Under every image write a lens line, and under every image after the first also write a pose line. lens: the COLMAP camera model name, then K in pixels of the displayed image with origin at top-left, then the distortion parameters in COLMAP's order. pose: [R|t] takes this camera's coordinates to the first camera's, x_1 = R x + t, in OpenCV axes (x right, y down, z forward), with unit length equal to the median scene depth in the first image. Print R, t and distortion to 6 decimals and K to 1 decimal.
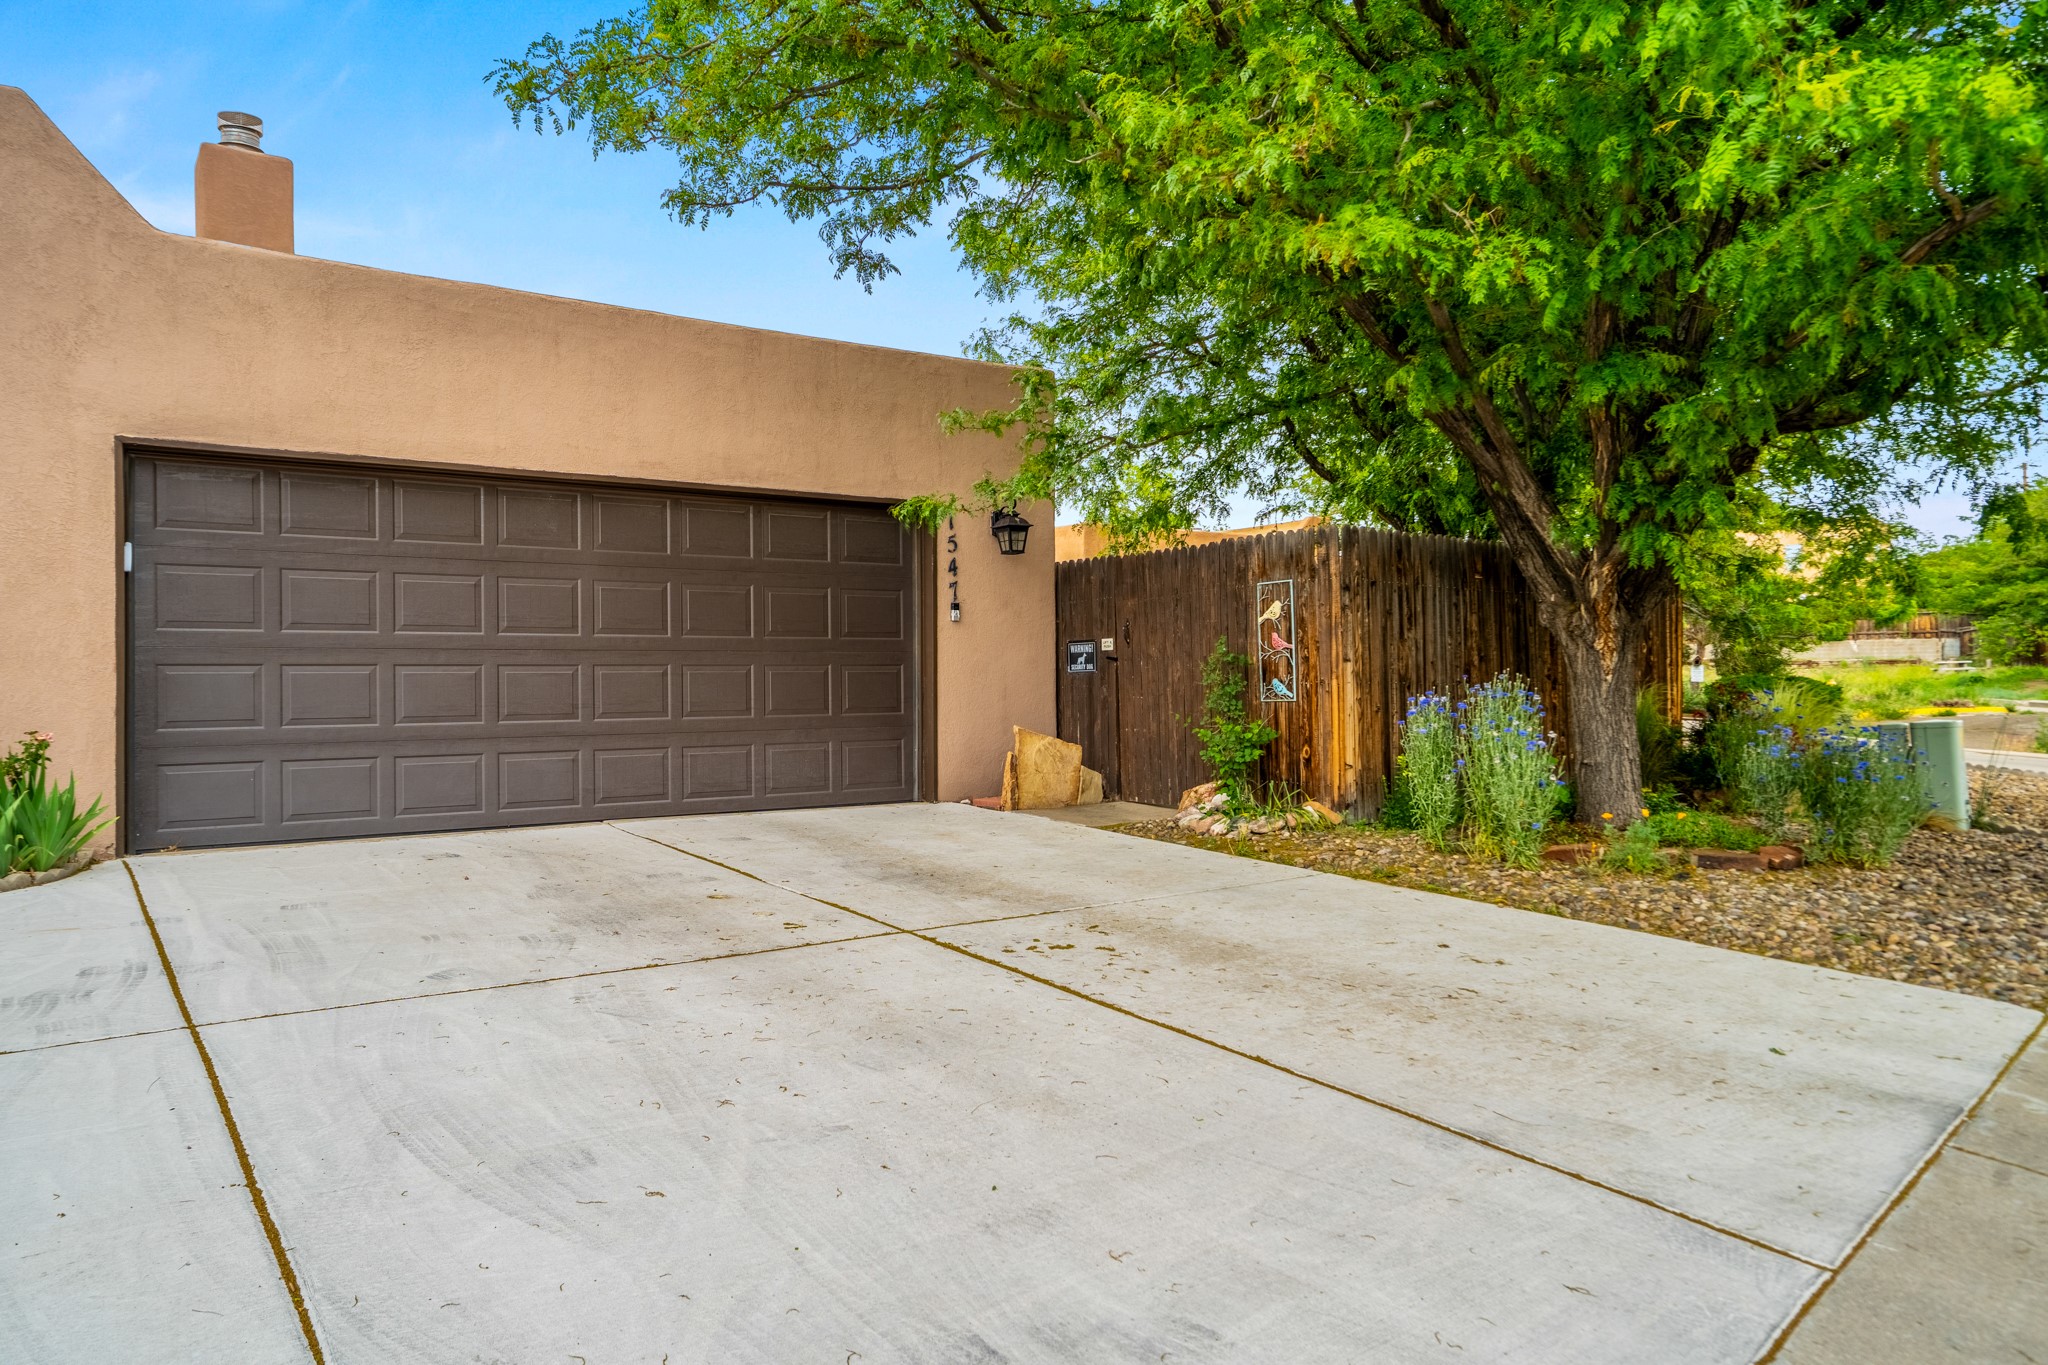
lens RADIAL K [[1369.2, 0, 1020.7], [0, 1369.2, 661.3], [0, 0, 1]] dist [0.002334, 0.000231]
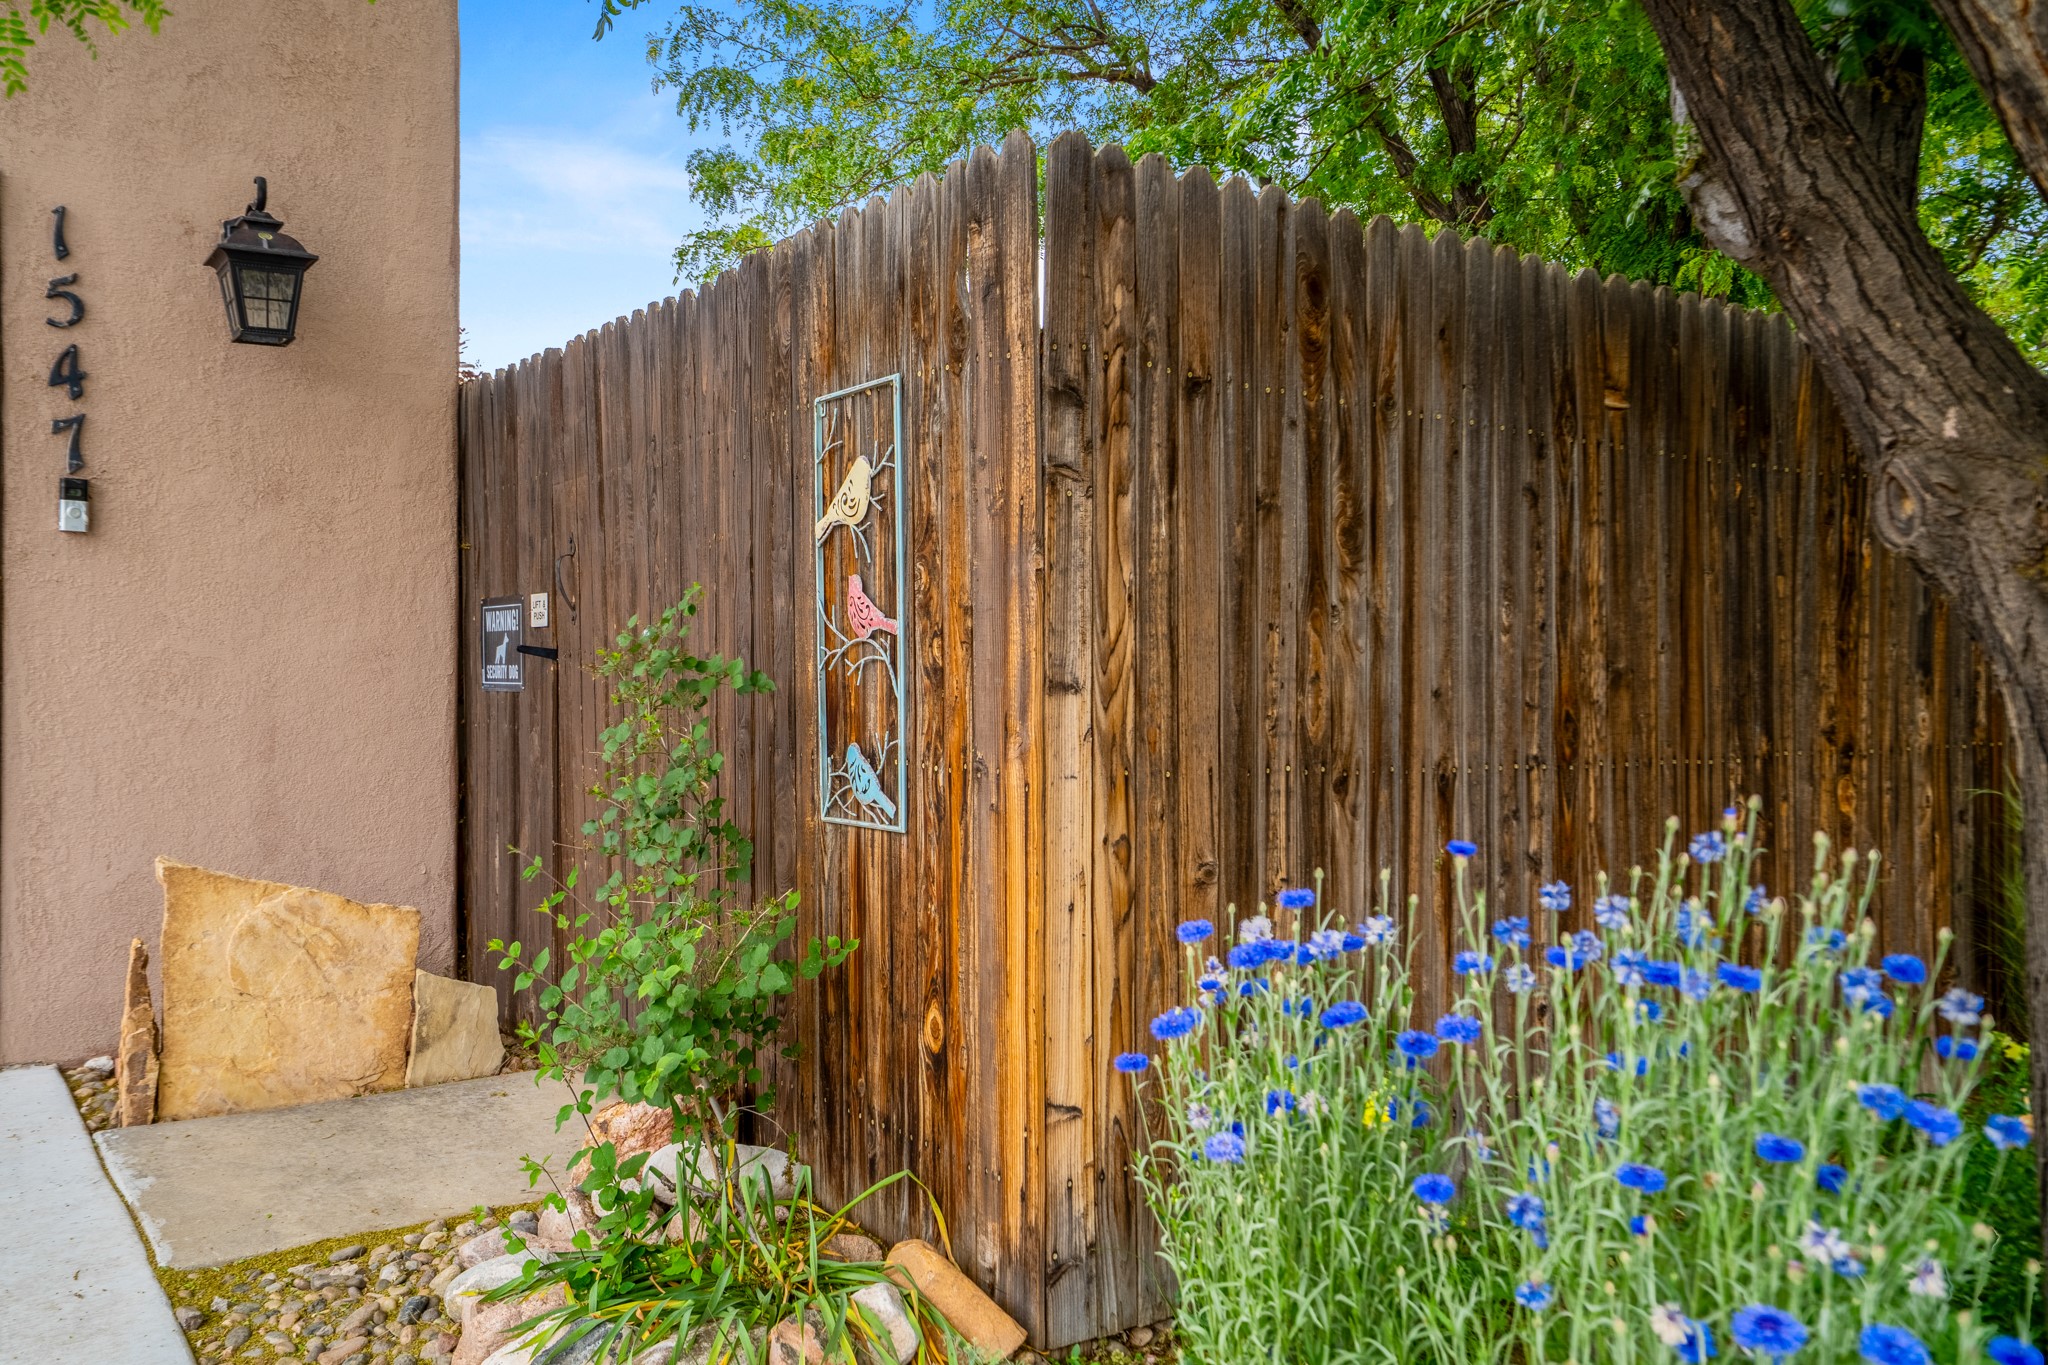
lens RADIAL K [[1736.4, 0, 1025.5], [0, 1736.4, 685.3], [0, 0, 1]] dist [0.049587, 0.006237]
pose [[0.999789, 0.018180, -0.009578, 0.223517], [-0.017906, 0.999449, 0.027965, -0.009329], [0.010082, -0.027787, 0.999563, 0.654326]]
